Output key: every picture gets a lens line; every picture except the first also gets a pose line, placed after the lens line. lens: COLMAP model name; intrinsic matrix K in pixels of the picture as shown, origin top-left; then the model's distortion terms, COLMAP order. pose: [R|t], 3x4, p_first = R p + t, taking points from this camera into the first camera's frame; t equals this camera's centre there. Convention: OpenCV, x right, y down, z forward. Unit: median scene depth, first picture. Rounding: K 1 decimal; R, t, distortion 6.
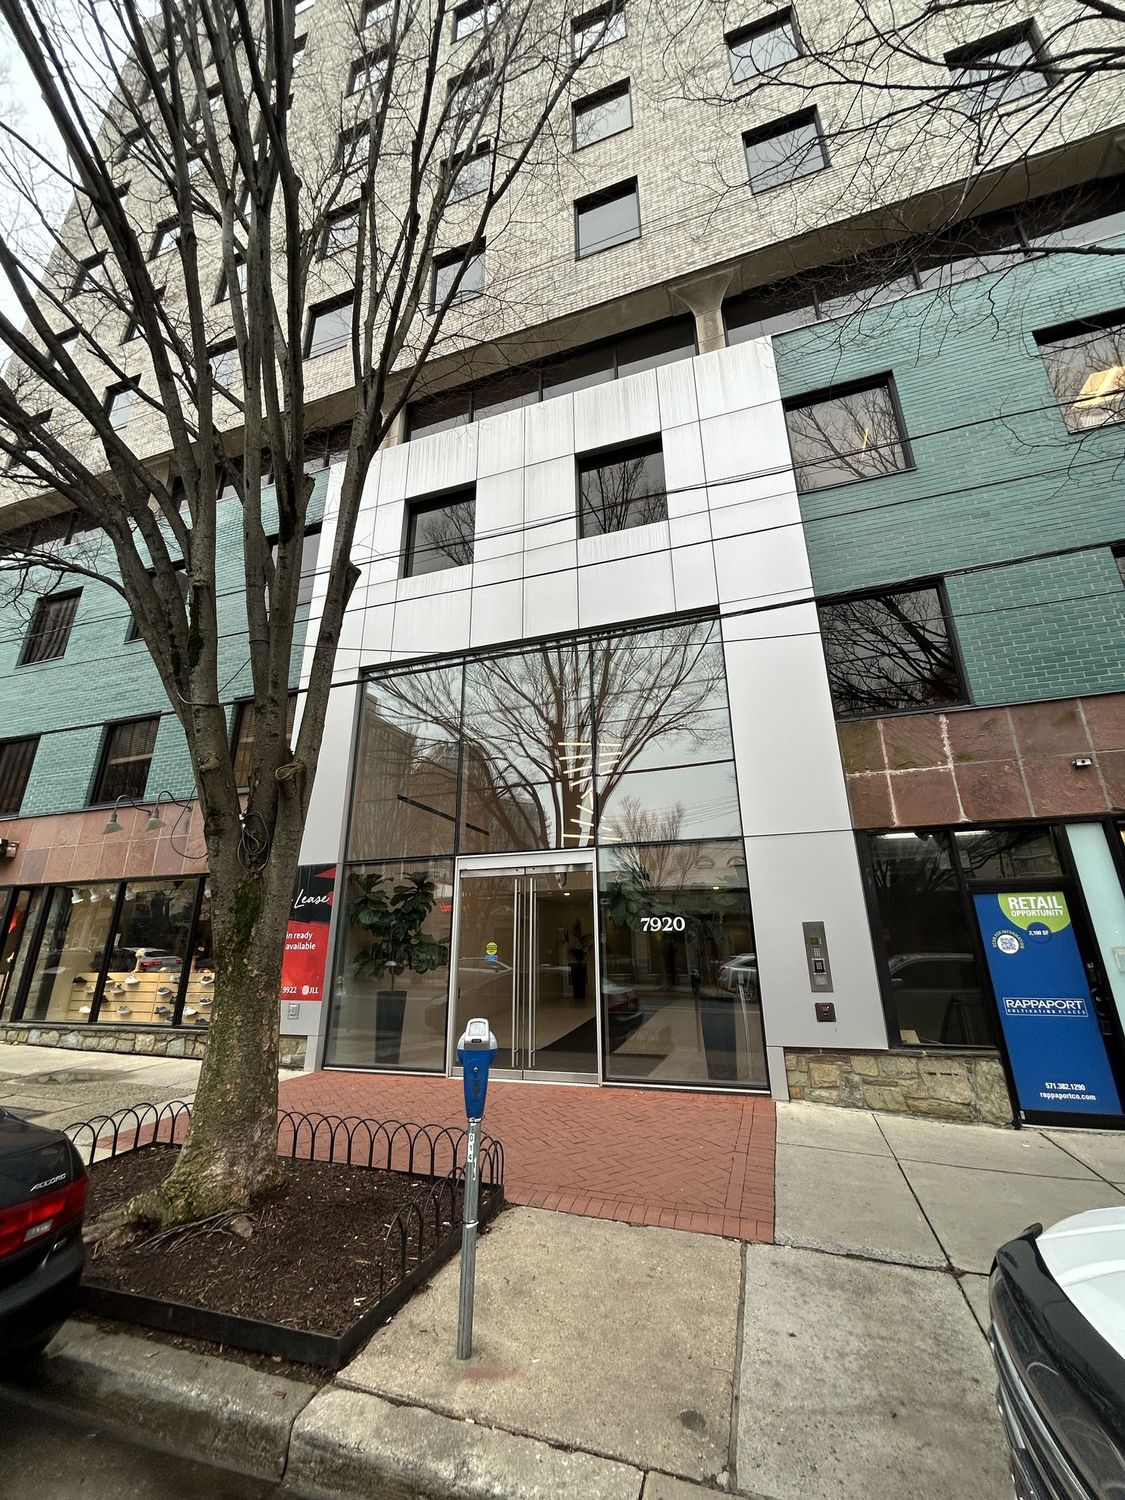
lens RADIAL K [[602.2, 0, 562.5], [0, 602.2, 750.0], [0, 0, 1]] dist [-0.002084, -0.000078]
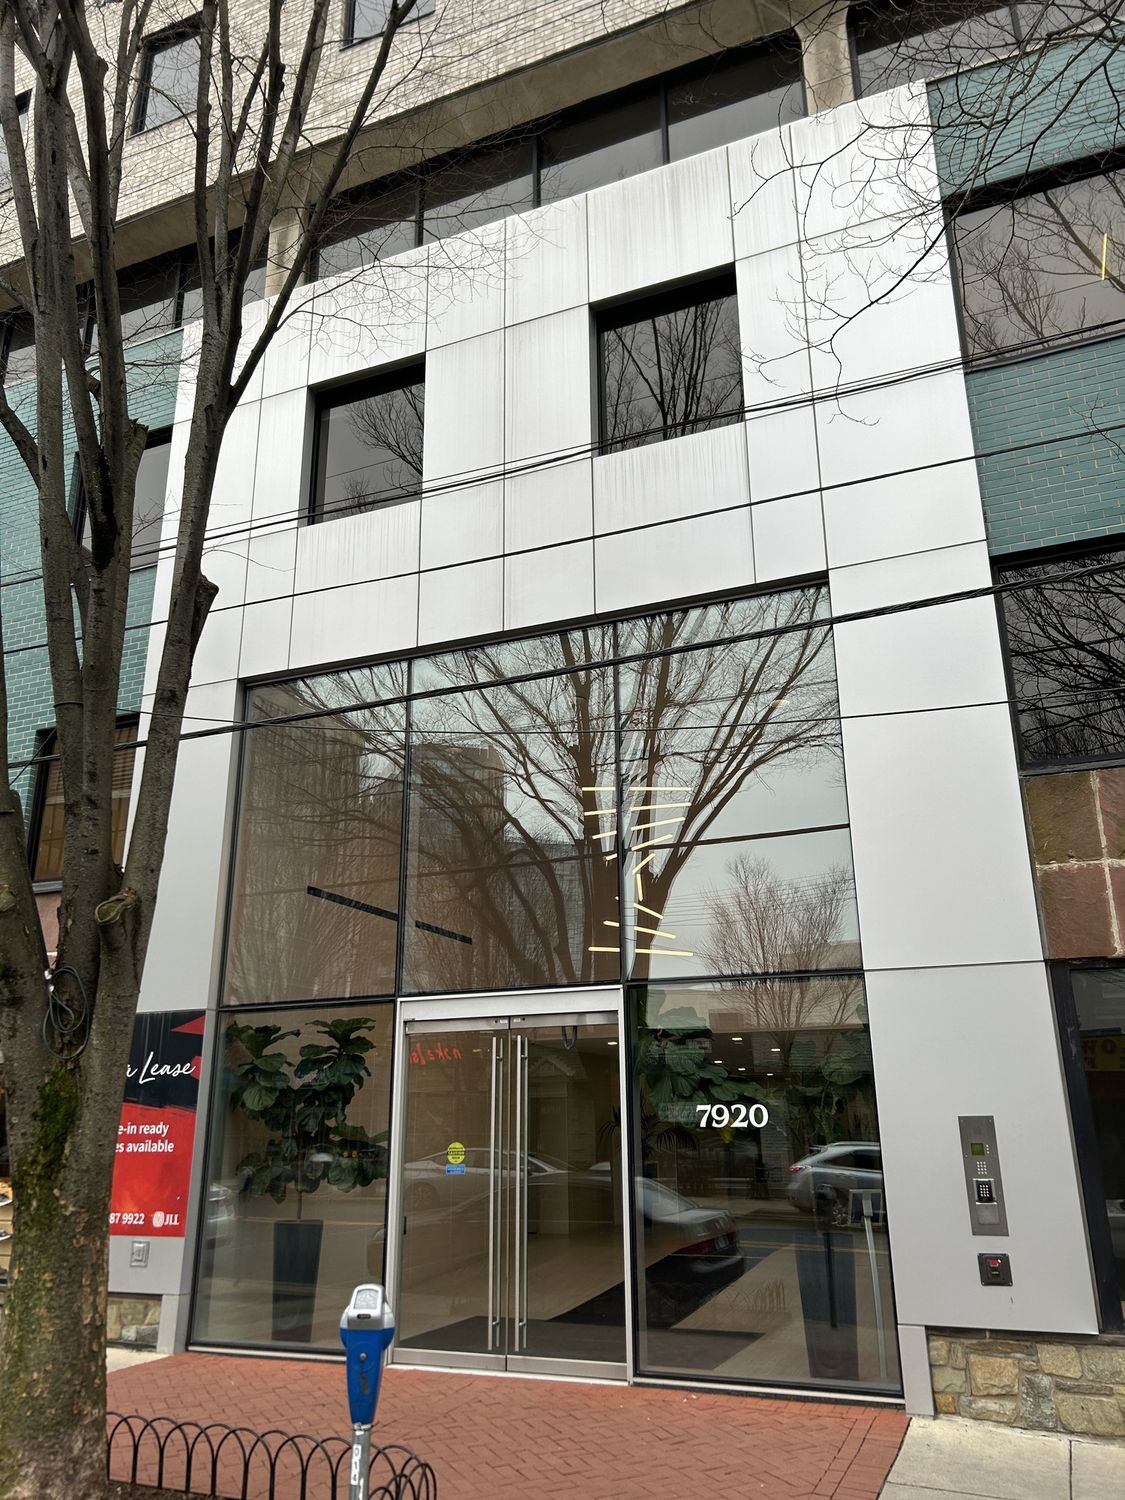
lens RADIAL K [[1128.3, 0, 558.8], [0, 1128.3, 759.6], [0, 0, 1]] dist [0.052146, -0.051453]
pose [[0.997198, -0.020473, -0.071946, 0.082988], [0.021040, 0.999753, 0.007127, -0.078573], [0.071782, -0.008621, 0.997383, -0.141791]]
